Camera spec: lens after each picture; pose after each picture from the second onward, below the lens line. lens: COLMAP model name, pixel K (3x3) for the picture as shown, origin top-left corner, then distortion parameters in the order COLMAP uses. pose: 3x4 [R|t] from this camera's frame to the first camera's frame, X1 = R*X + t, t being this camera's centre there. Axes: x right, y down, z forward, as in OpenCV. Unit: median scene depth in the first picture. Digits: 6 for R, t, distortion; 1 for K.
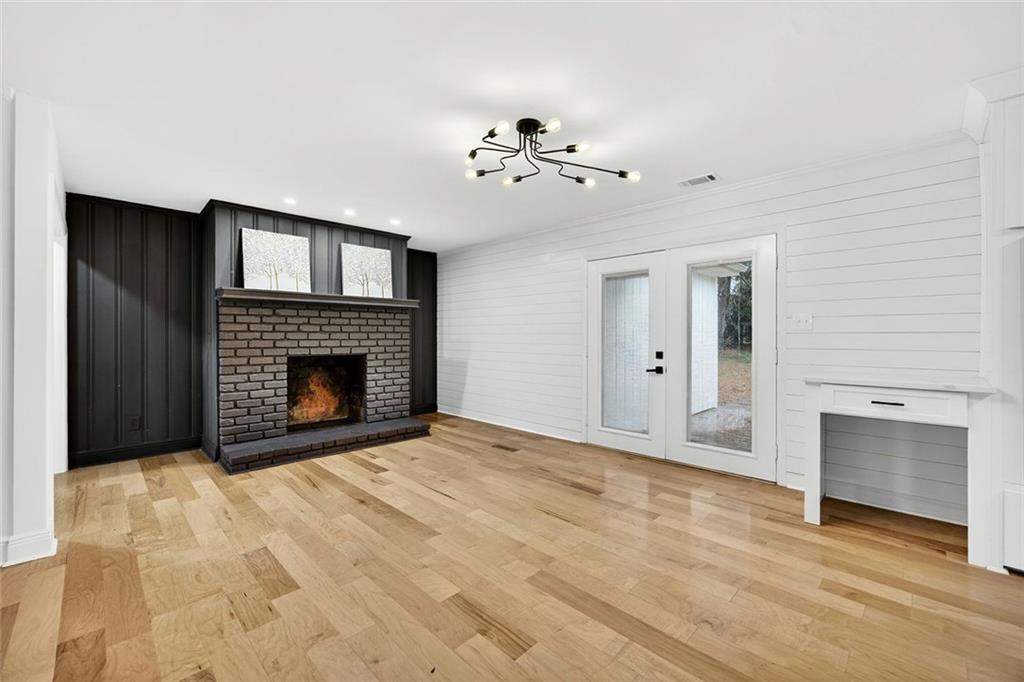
lens RADIAL K [[409.9, 0, 509.1], [0, 409.9, 338.3], [0, 0, 1]] dist [-0.001730, 0.000173]
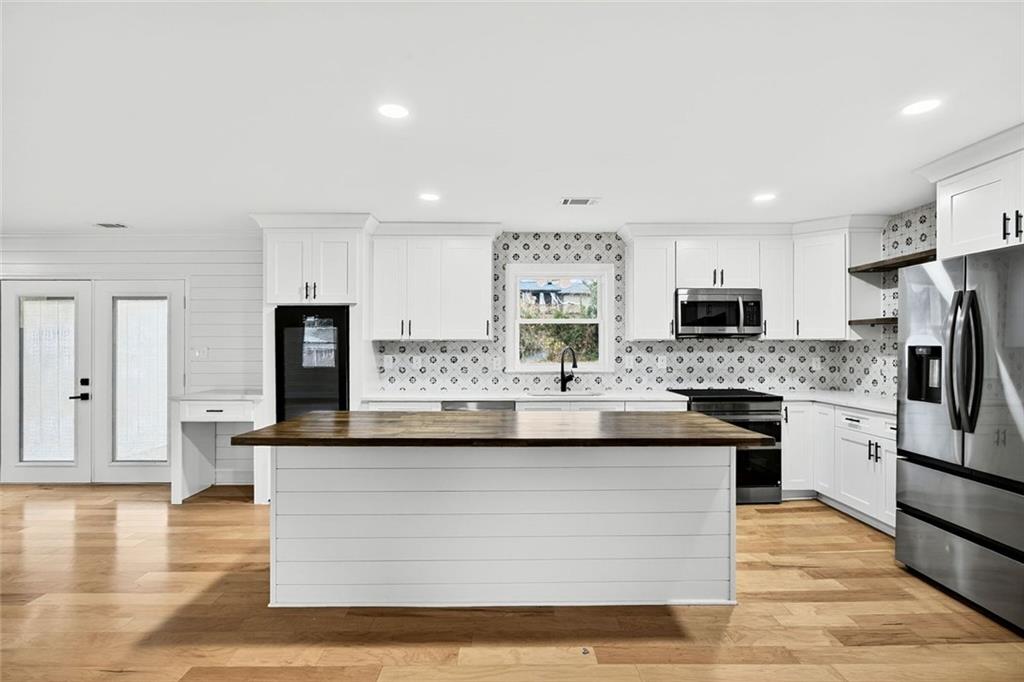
lens RADIAL K [[517.1, 0, 503.1], [0, 517.1, 345.5], [0, 0, 1]] dist [-0.002786, 0.000147]
pose [[0.715359, 0.001070, 0.698756, 0.212396], [0.002869, 0.999986, -0.004469, -0.041441], [-0.698751, 0.005202, 0.715346, -0.651859]]
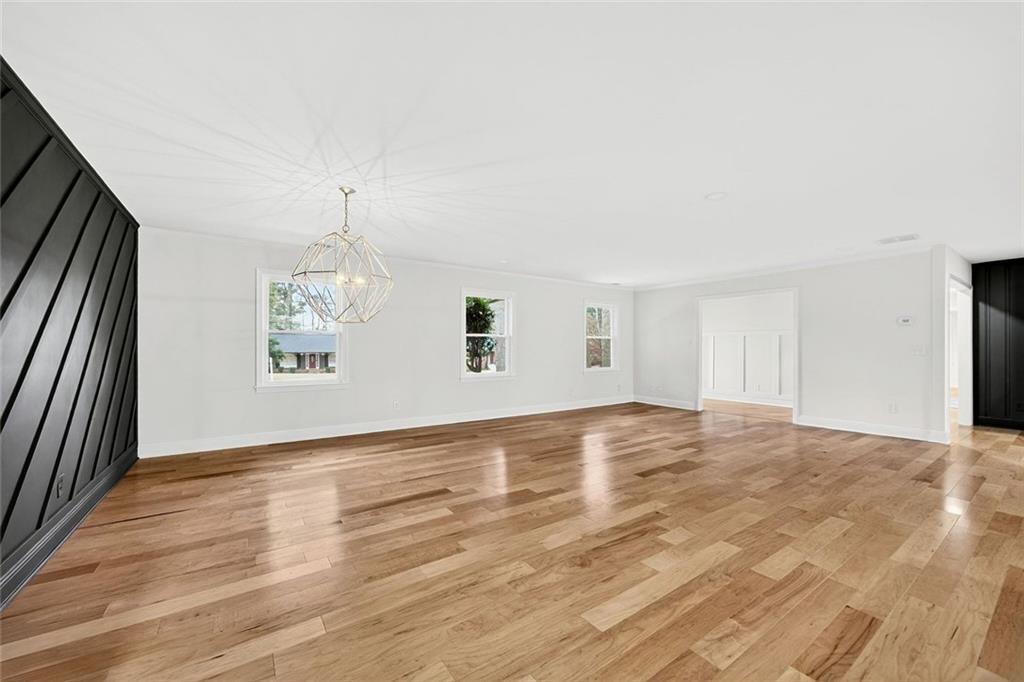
lens RADIAL K [[402.7, 0, 514.7], [0, 402.7, 339.2], [0, 0, 1]] dist [-0.024021, 0.008949]
pose [[-0.184351, -0.019290, -0.982671, 0.850807], [-0.005587, 0.999812, -0.018579, 0.000611], [0.982845, 0.002065, -0.184424, -0.543991]]
